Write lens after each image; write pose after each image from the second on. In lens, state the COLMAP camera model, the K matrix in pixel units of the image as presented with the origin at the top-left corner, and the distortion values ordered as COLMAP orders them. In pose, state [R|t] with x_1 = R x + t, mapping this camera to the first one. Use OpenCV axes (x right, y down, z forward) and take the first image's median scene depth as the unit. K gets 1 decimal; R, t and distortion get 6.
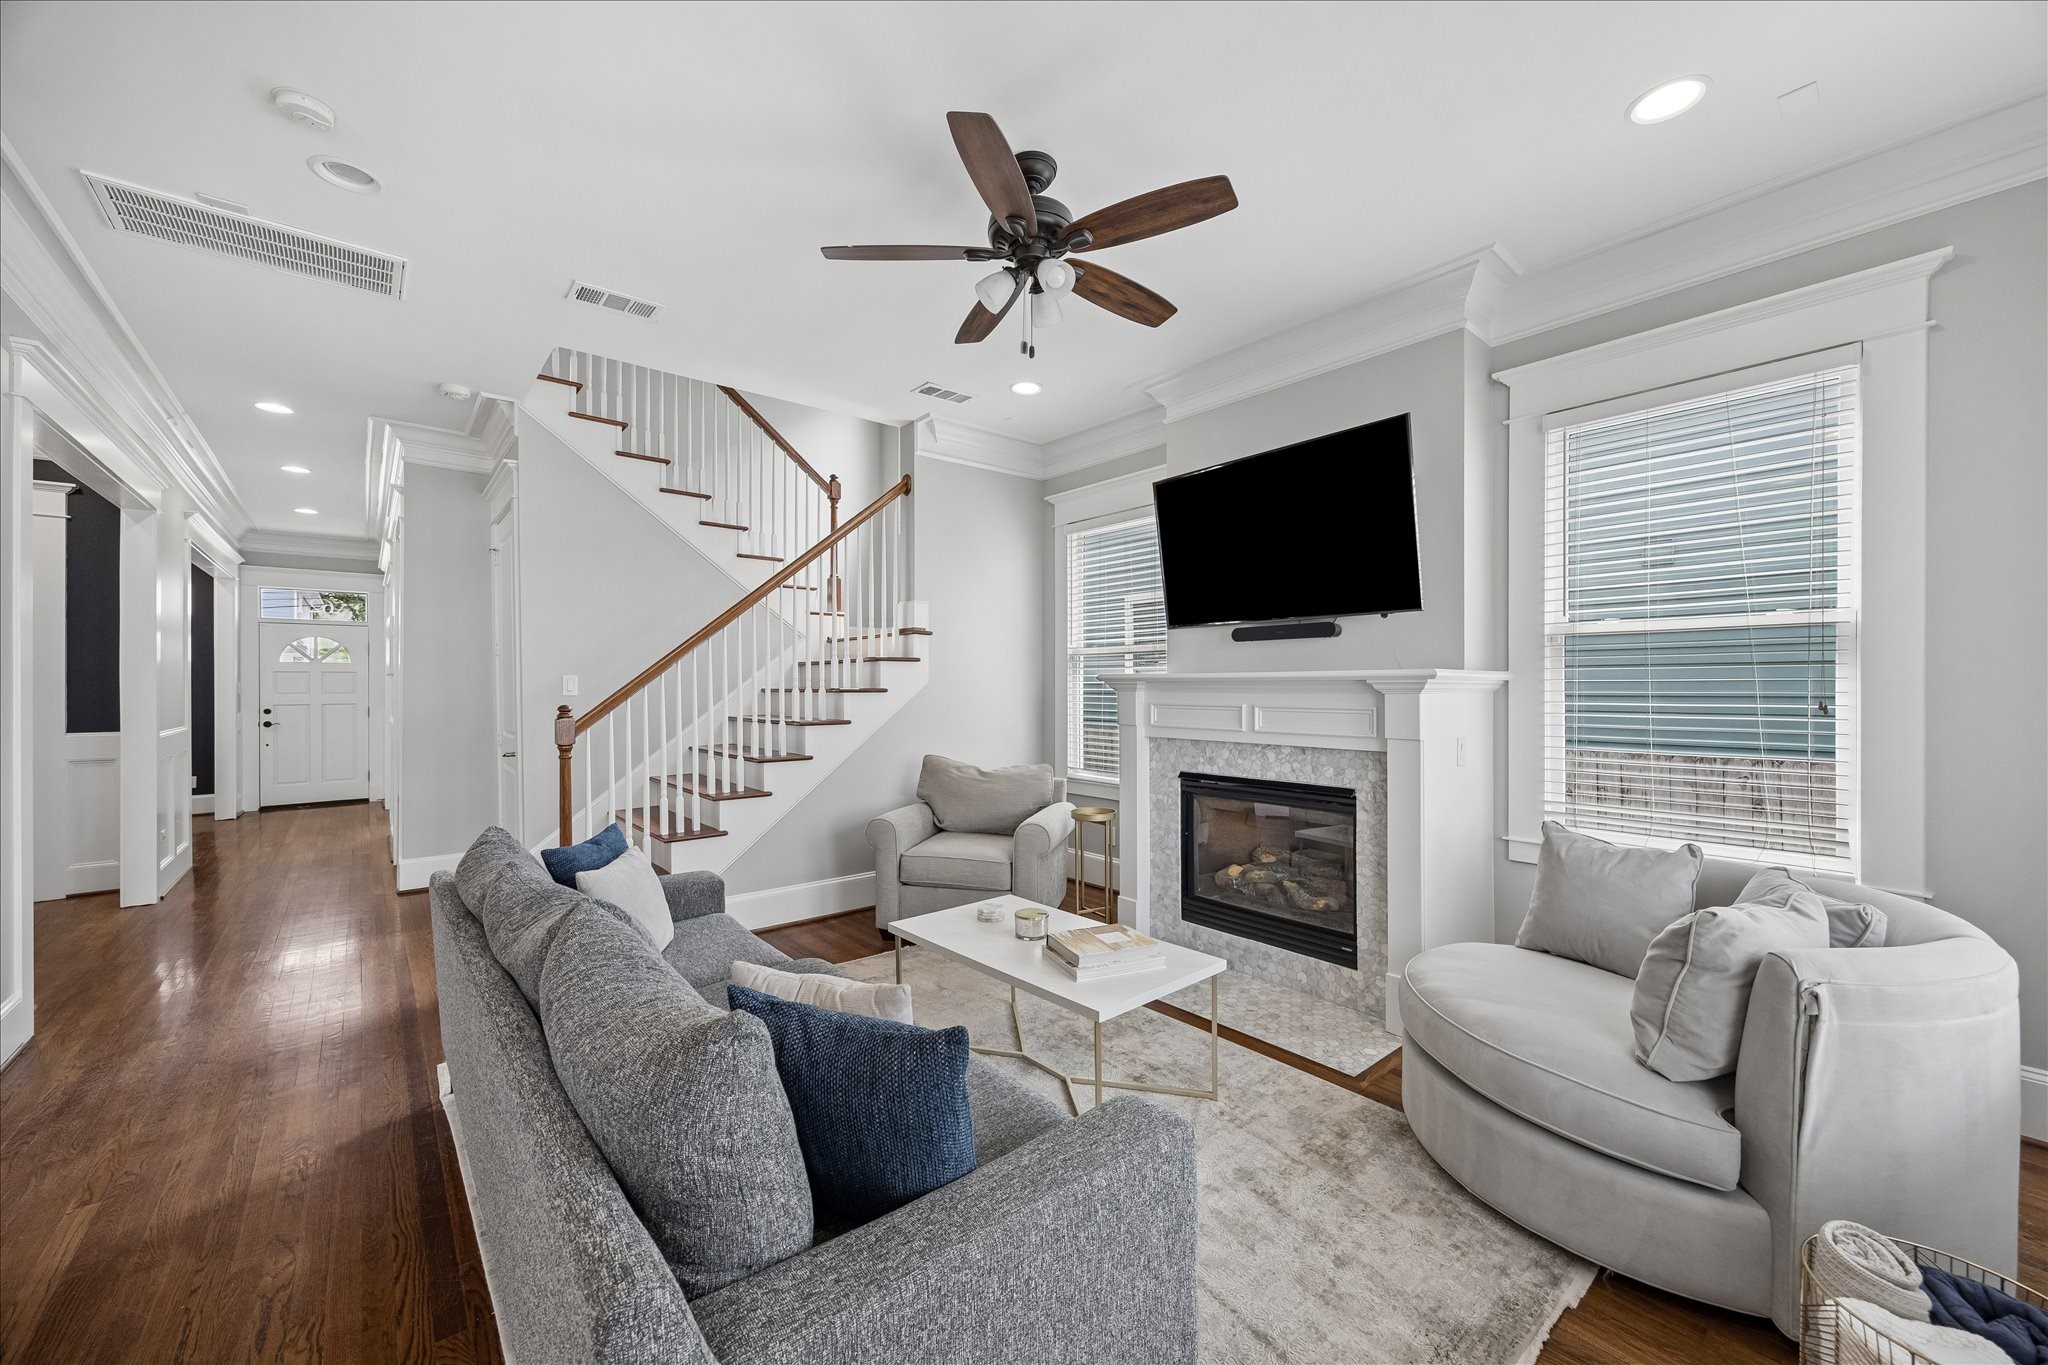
lens RADIAL K [[801.6, 0, 1040.6], [0, 801.6, 684.4], [0, 0, 1]] dist [-0.001779, 0.000236]
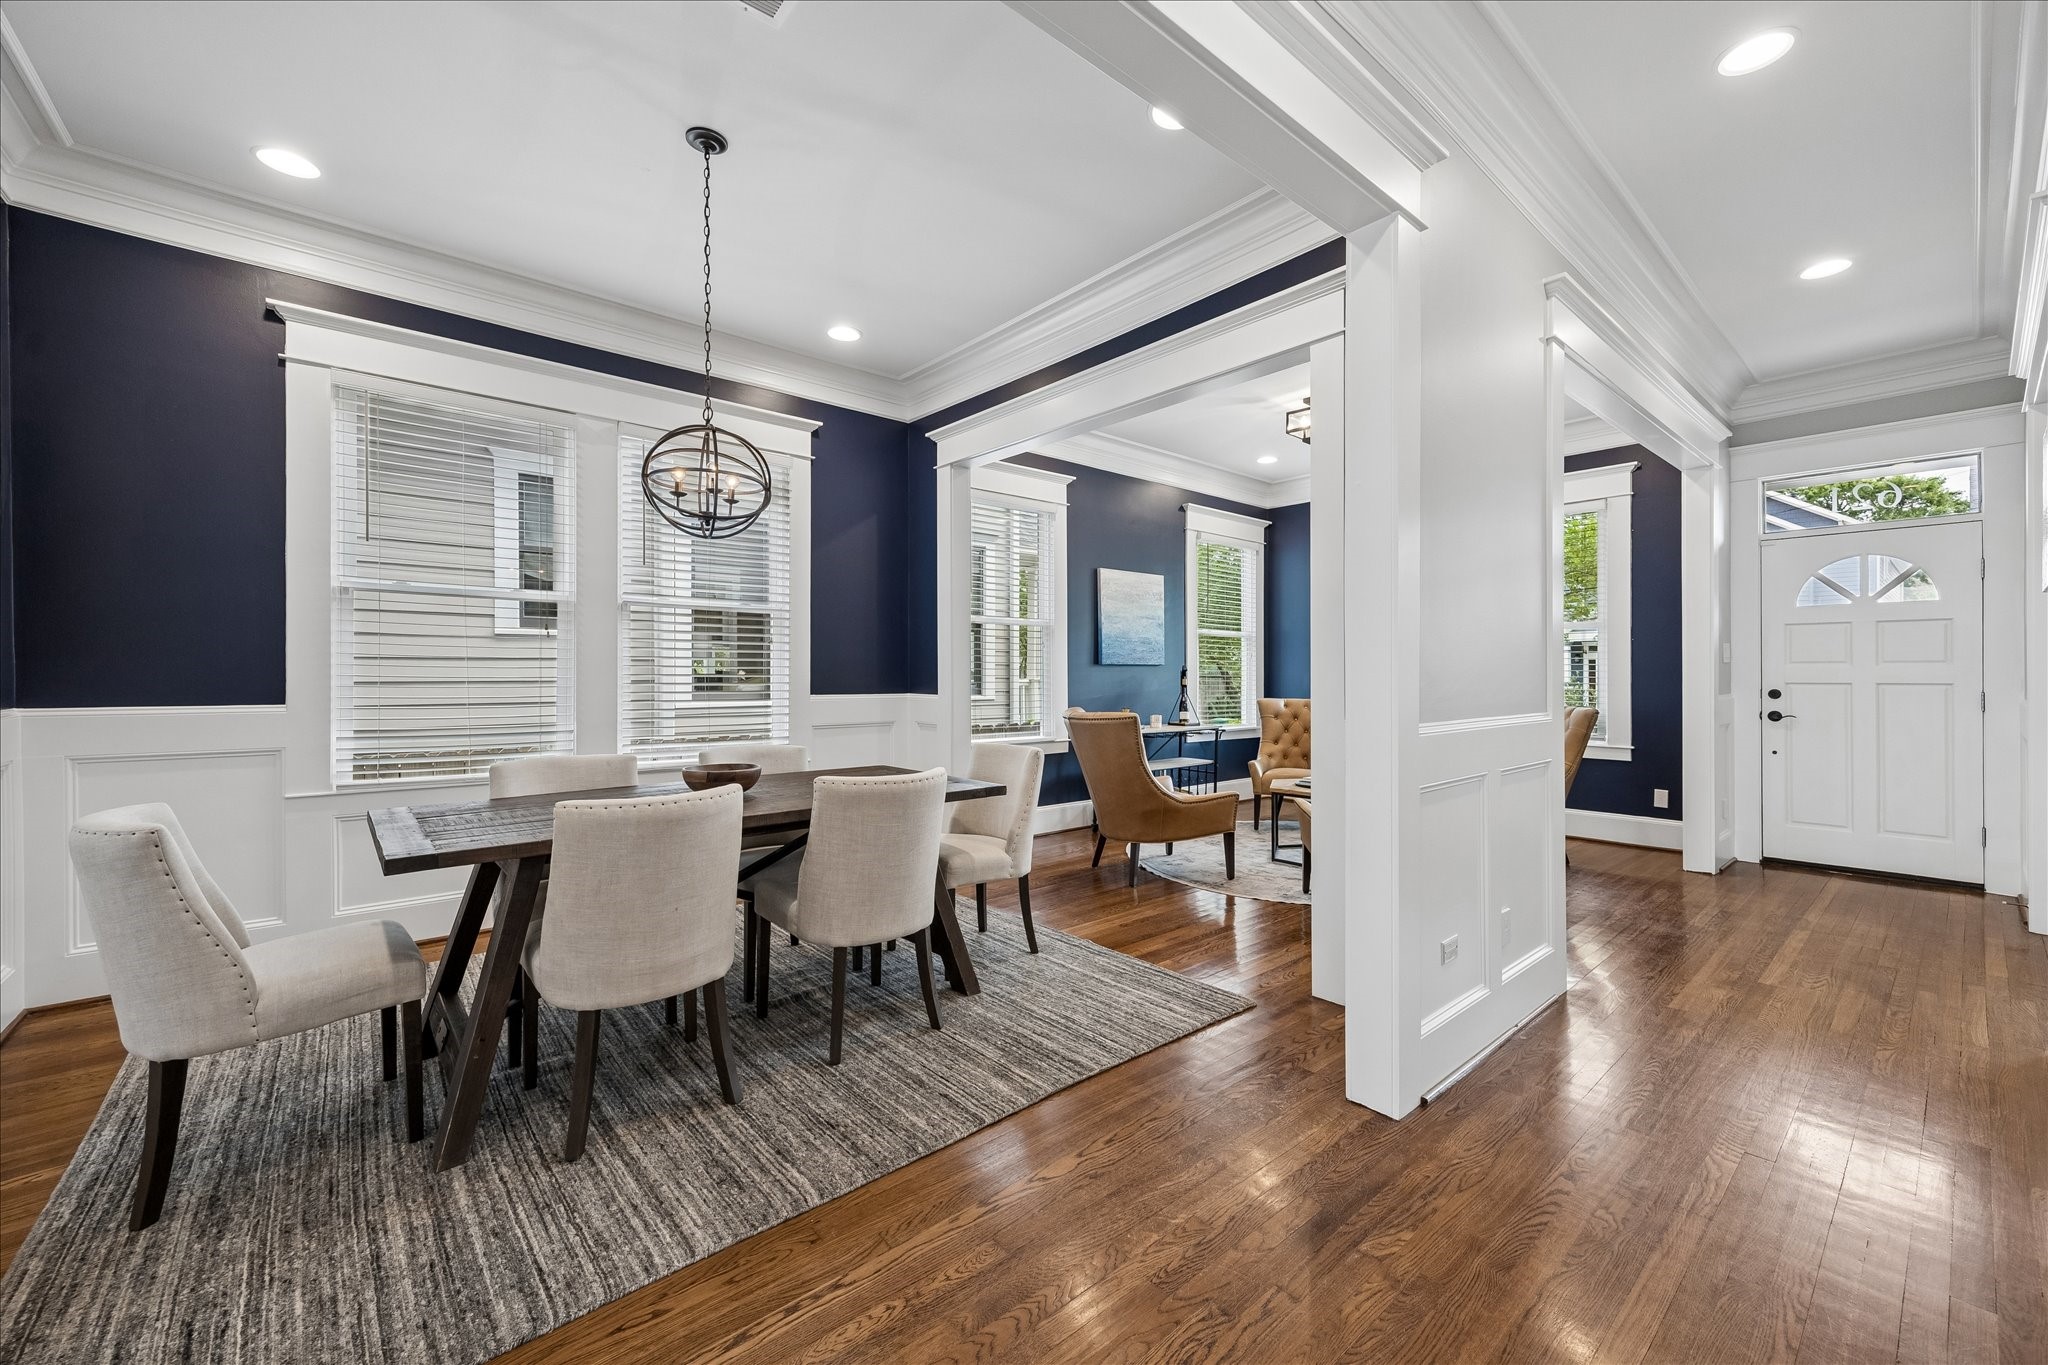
lens RADIAL K [[801.6, 0, 1032.7], [0, 801.6, 676.2], [0, 0, 1]] dist [-0.001779, 0.000236]
pose [[0.004073, 0.000173, -0.999992, -0.400650], [0.001765, 0.999998, 0.000180, 0.020463], [0.999990, -0.001765, 0.004072, 0.474057]]
